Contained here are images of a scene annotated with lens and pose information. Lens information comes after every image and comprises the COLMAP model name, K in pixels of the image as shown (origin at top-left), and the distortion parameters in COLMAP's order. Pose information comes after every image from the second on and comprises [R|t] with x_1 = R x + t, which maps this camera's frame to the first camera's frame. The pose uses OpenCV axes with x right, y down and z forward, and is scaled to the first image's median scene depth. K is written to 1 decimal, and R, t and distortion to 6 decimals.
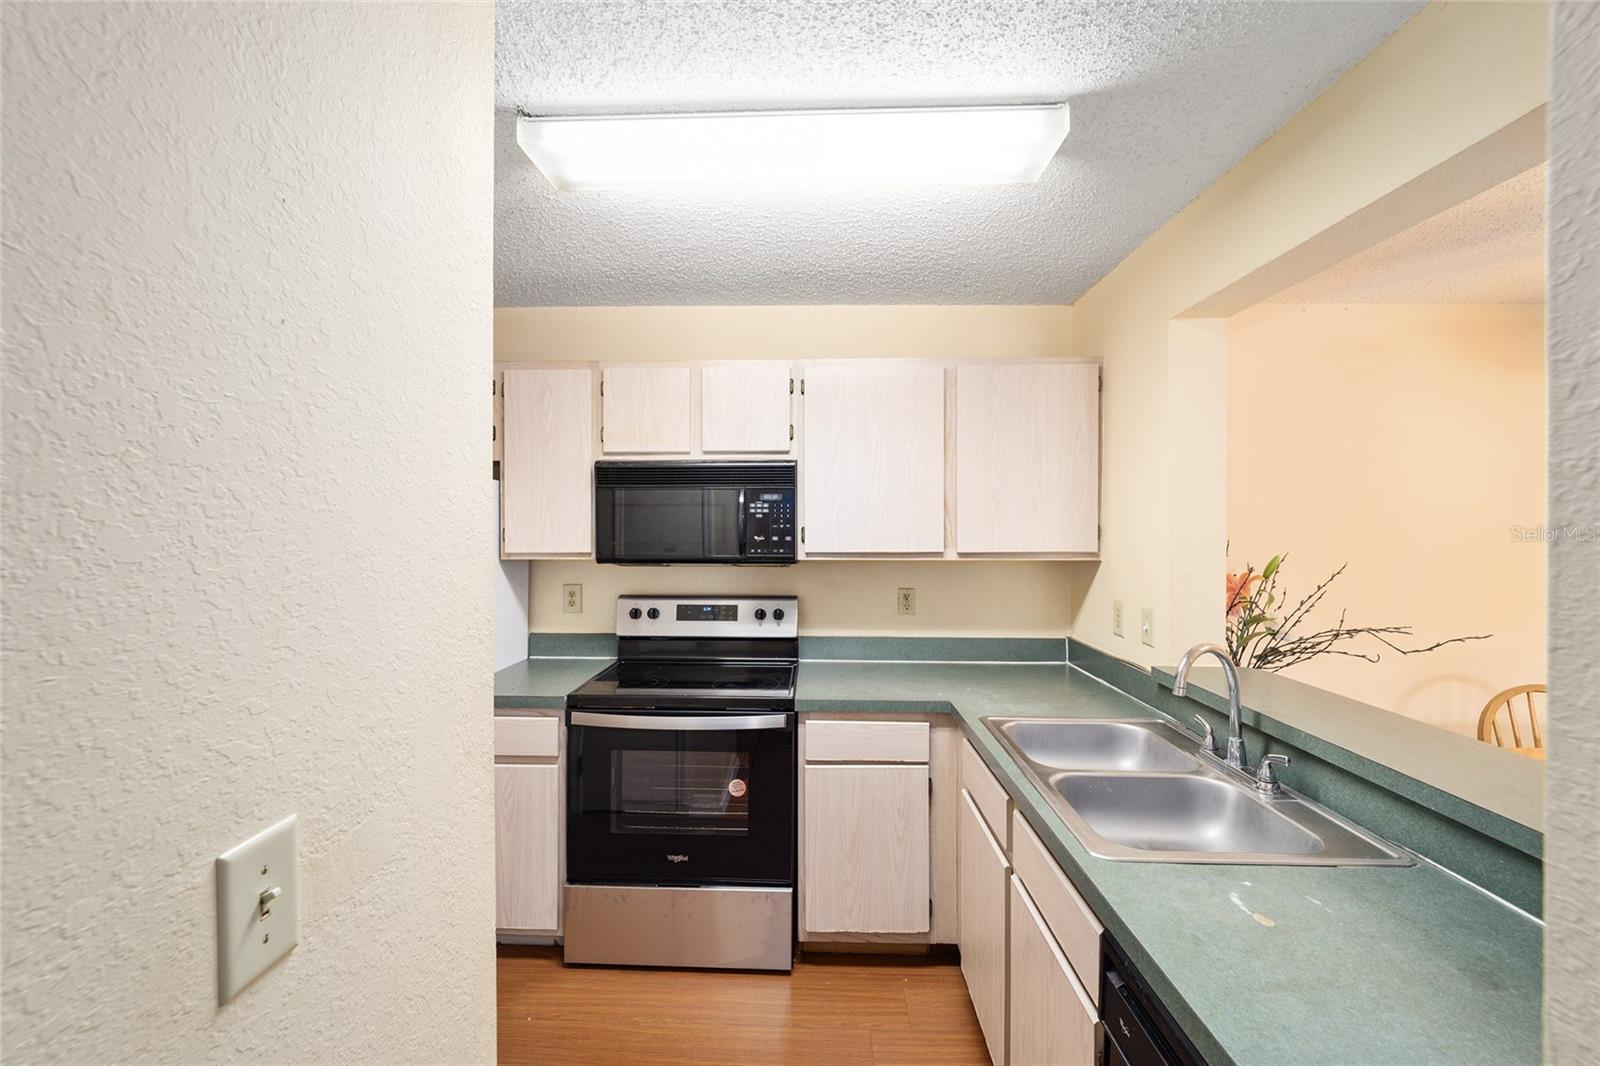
lens RADIAL K [[646.9, 0, 799.2], [0, 646.9, 528.1], [0, 0, 1]] dist [-0.002164, -0.000506]
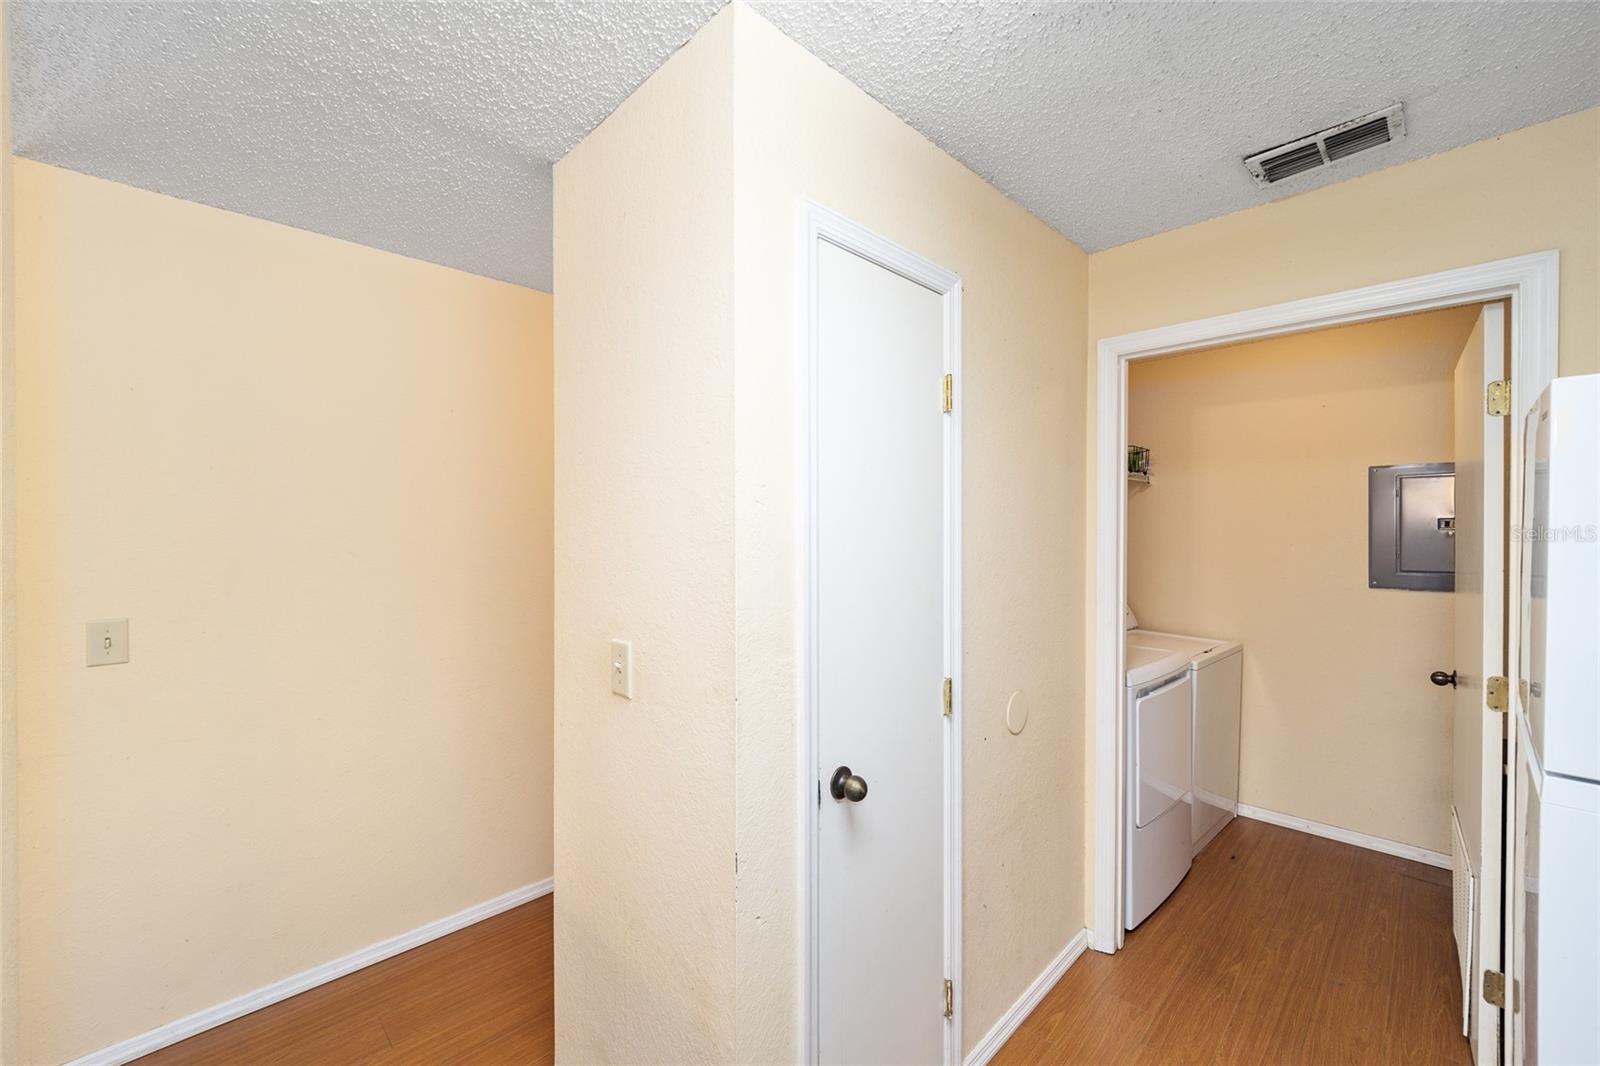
lens RADIAL K [[631.8, 0, 800.0], [0, 631.8, 533.0], [0, 0, 1]] dist [-0.000194, -0.000284]
pose [[-0.699696, 0.000350, -0.714440, 0.109790], [-0.005015, 0.999973, 0.005401, 0.004487], [0.714423, 0.007362, -0.699675, 0.756217]]
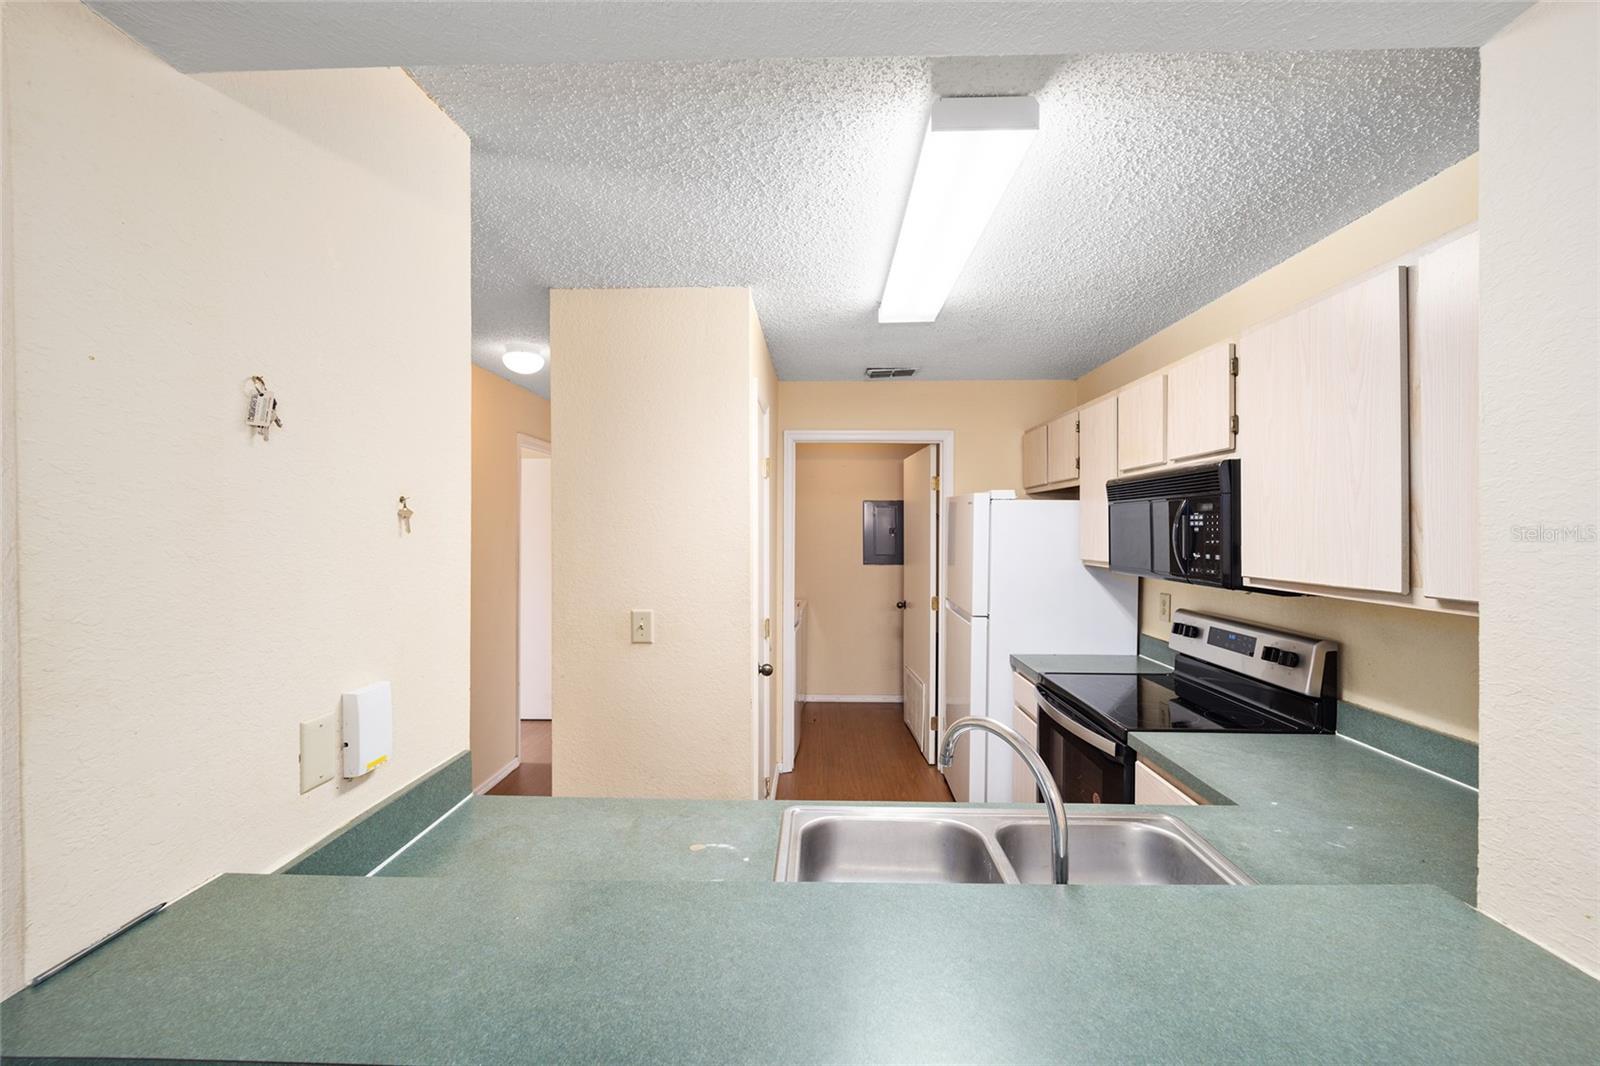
lens RADIAL K [[646.9, 0, 799.2], [0, 646.9, 528.1], [0, 0, 1]] dist [-0.002164, -0.000506]
pose [[-0.004848, -0.000468, -0.999988, 0.798912], [-0.004690, 0.999989, -0.000445, -0.017849], [0.999977, 0.004688, -0.004851, 0.474365]]
